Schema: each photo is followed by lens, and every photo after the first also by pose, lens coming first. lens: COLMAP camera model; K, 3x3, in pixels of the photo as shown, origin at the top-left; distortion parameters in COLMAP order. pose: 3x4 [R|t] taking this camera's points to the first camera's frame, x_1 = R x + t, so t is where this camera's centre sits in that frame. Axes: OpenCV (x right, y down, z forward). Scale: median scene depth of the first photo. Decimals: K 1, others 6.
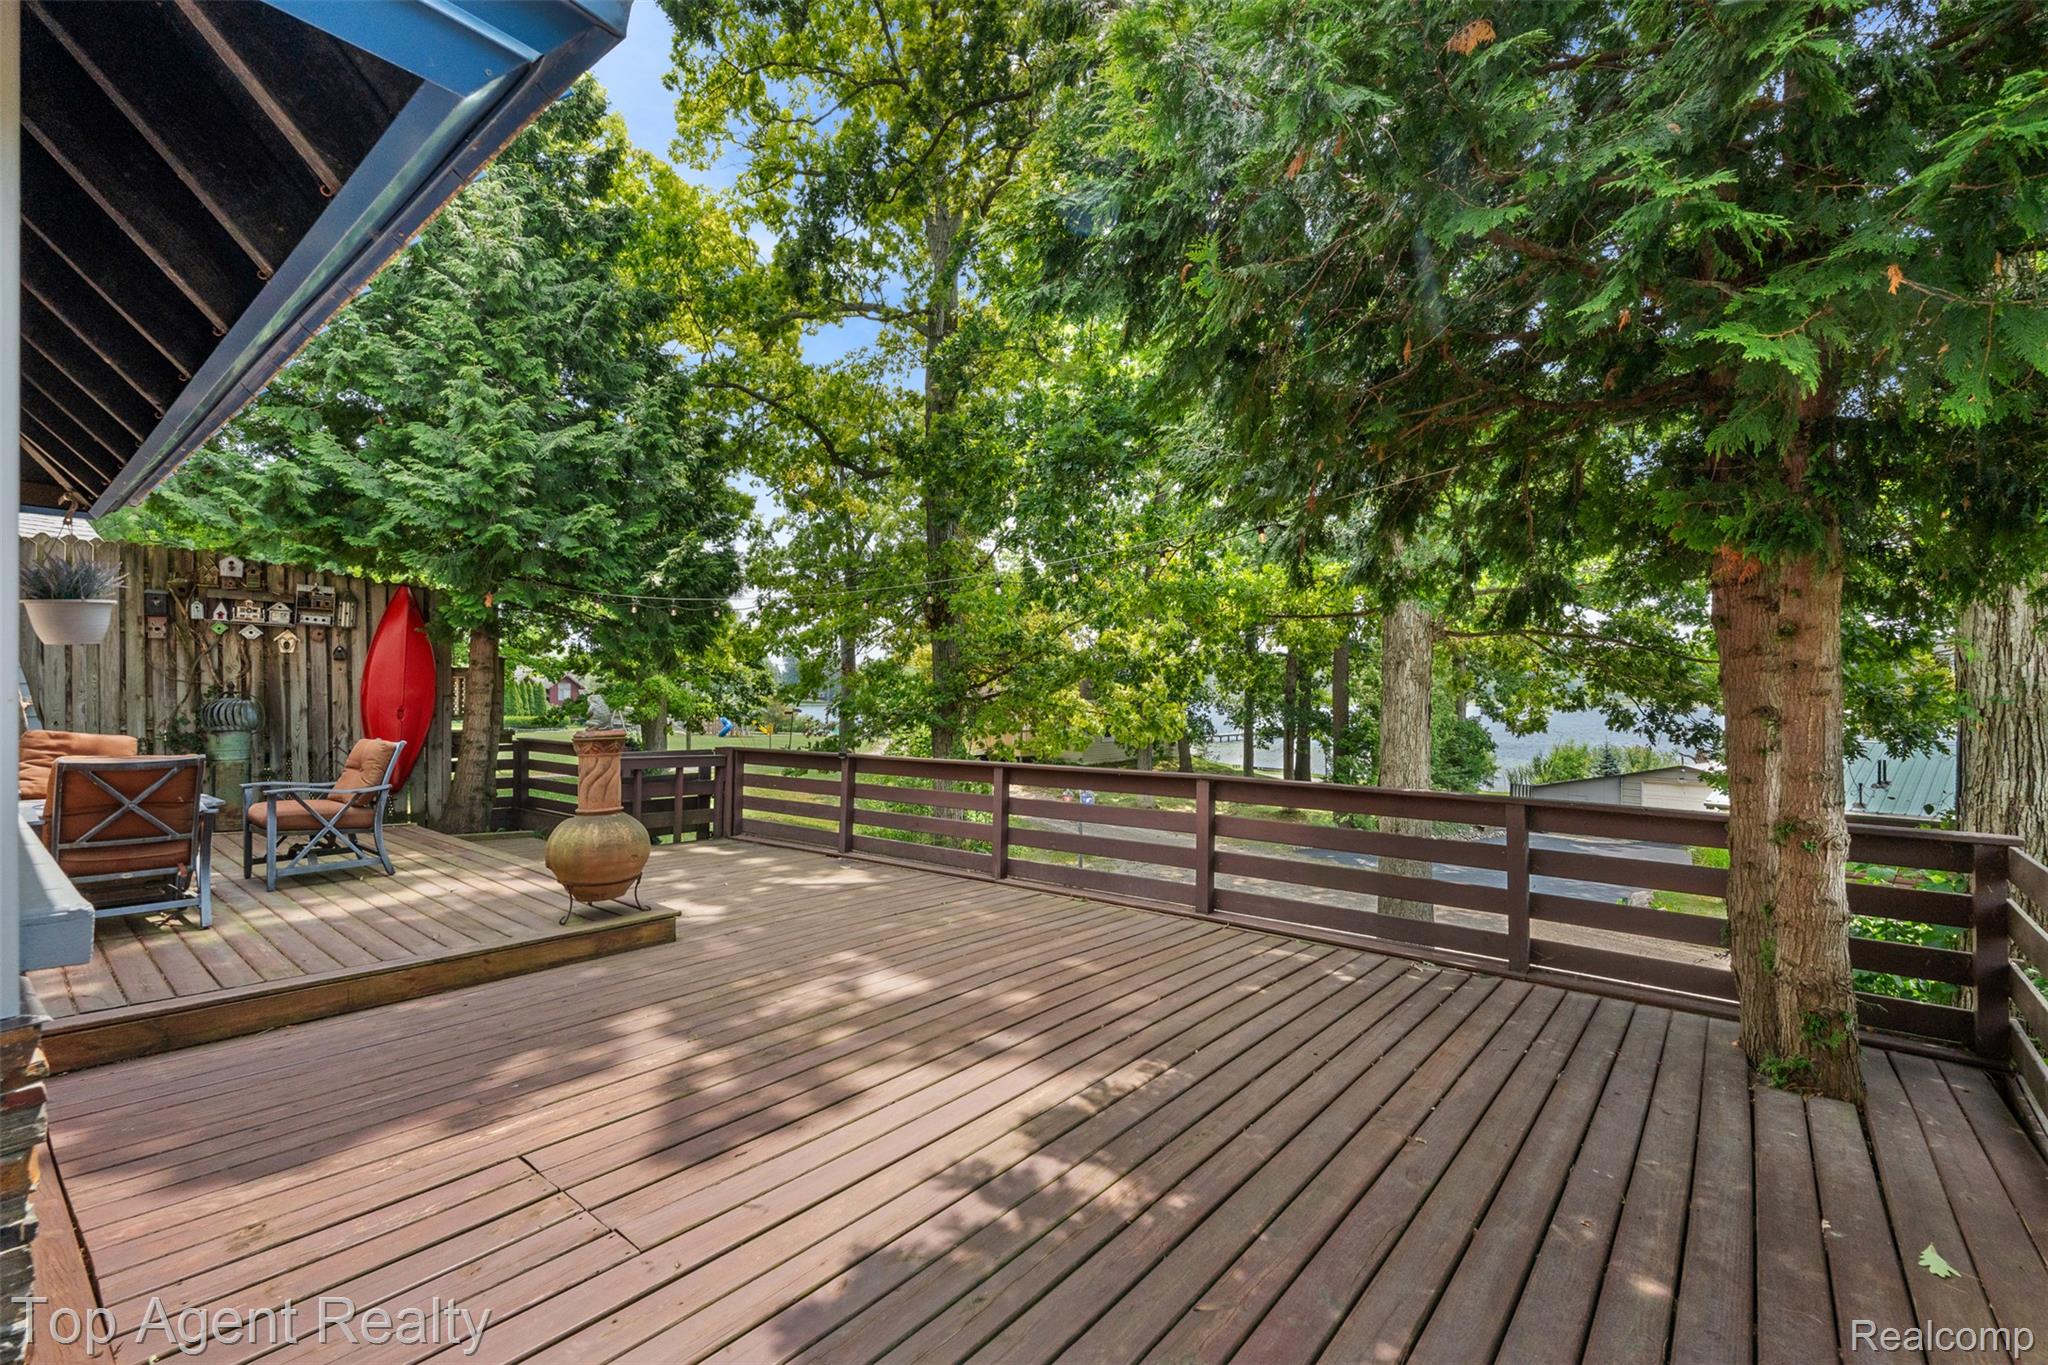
lens RADIAL K [[900.2, 0, 1014.3], [0, 900.2, 694.3], [0, 0, 1]] dist [-0.006904, 0.000990]
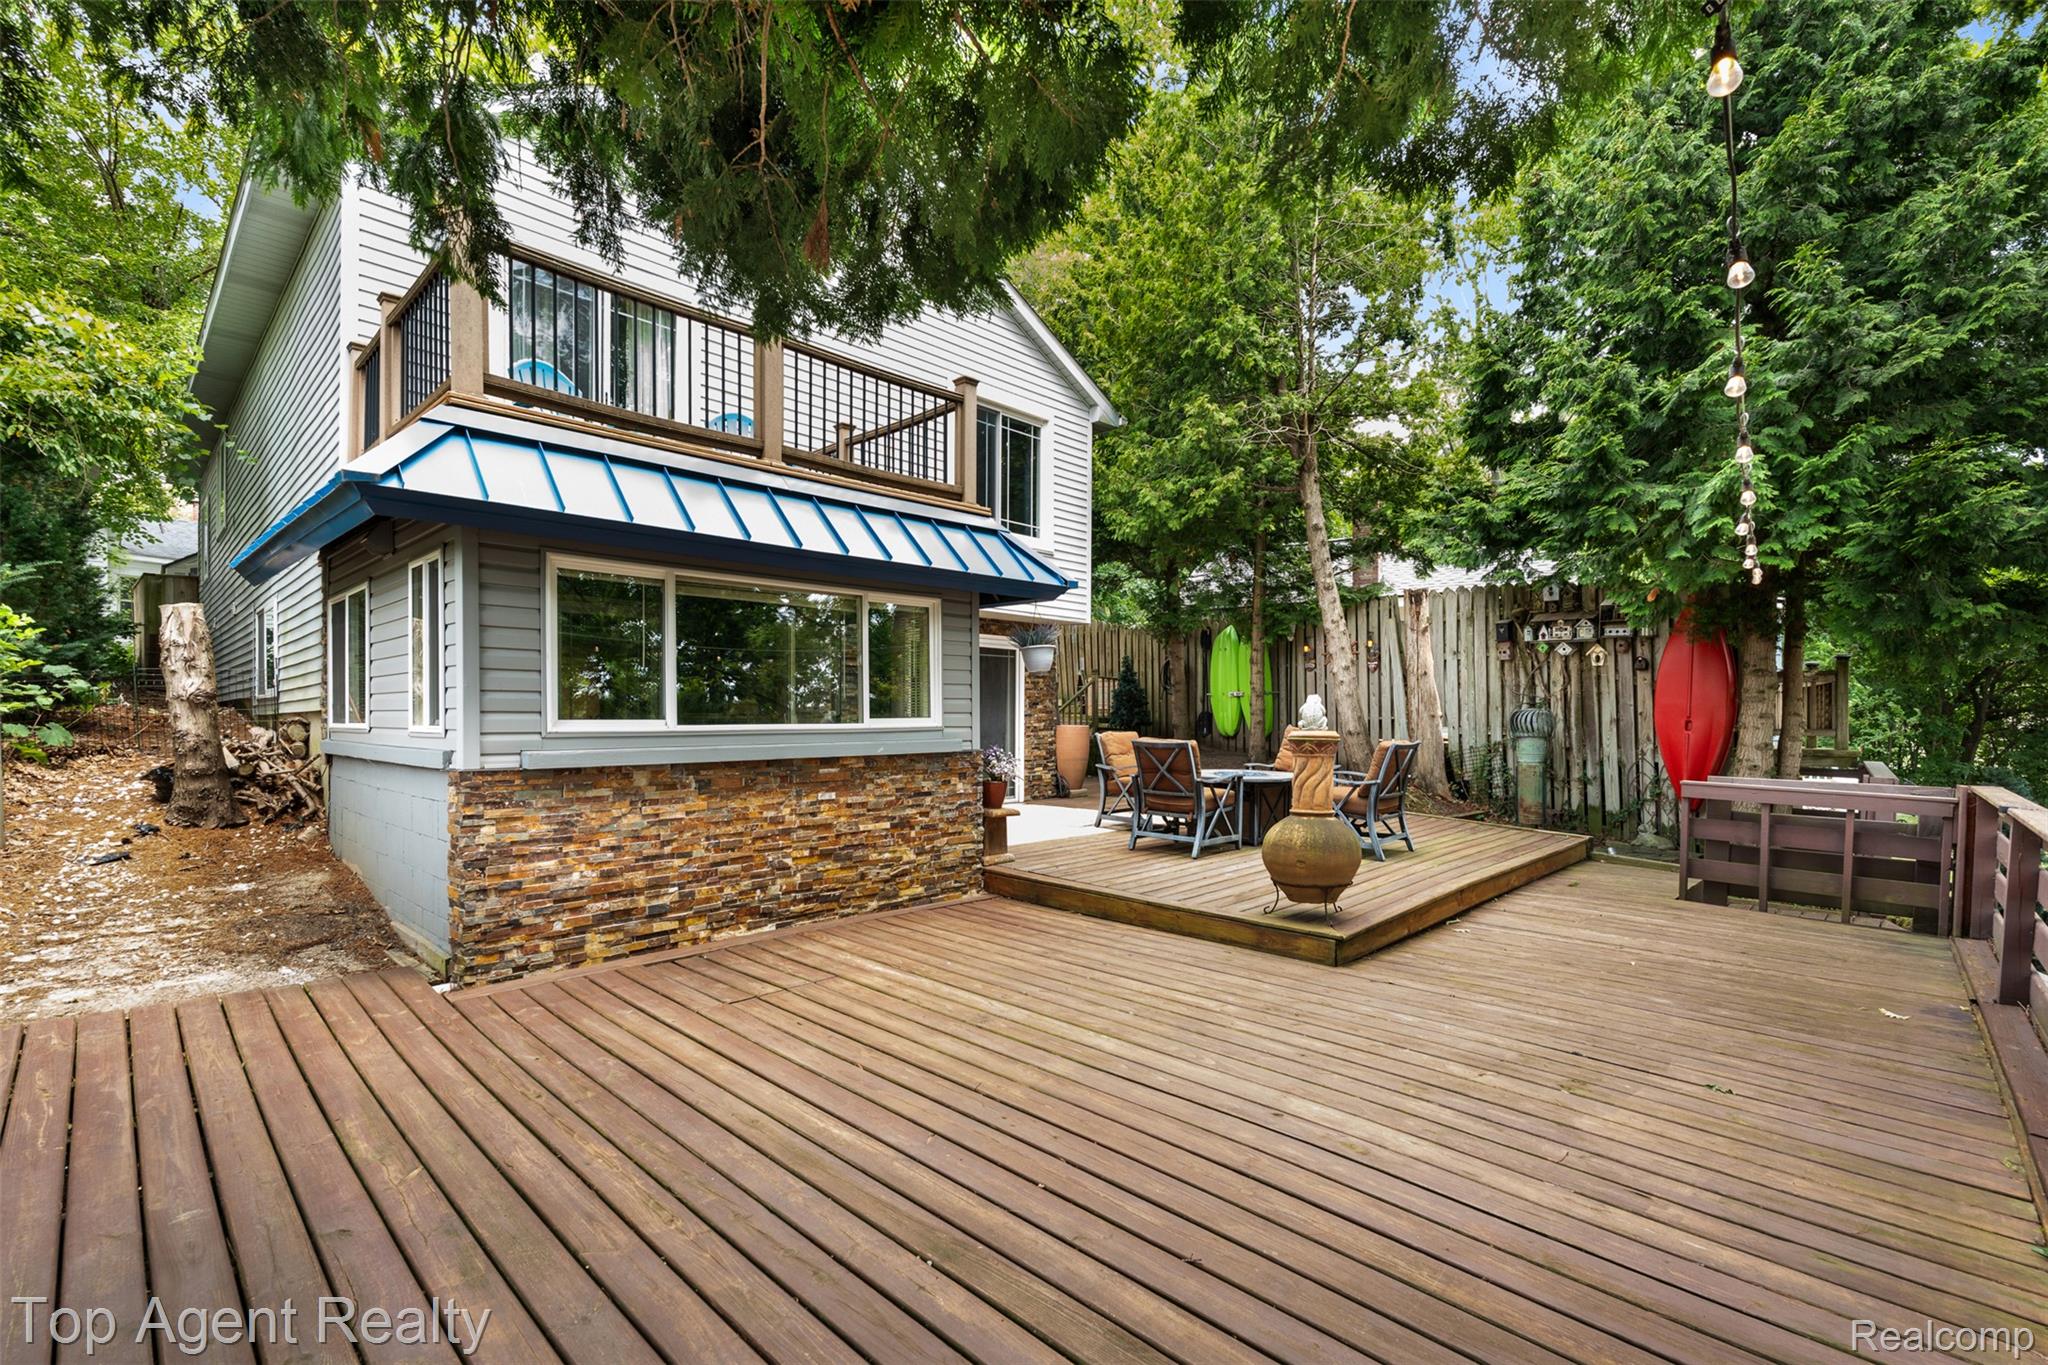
lens RADIAL K [[900.2, 0, 1034.7], [0, 900.2, 715.0], [0, 0, 1]] dist [-0.006904, 0.000990]
pose [[-0.062025, 0.001046, -0.998074, 0.290235], [-0.001997, 0.999997, 0.001172, 0.011944], [0.998073, 0.002066, -0.062023, 0.407149]]
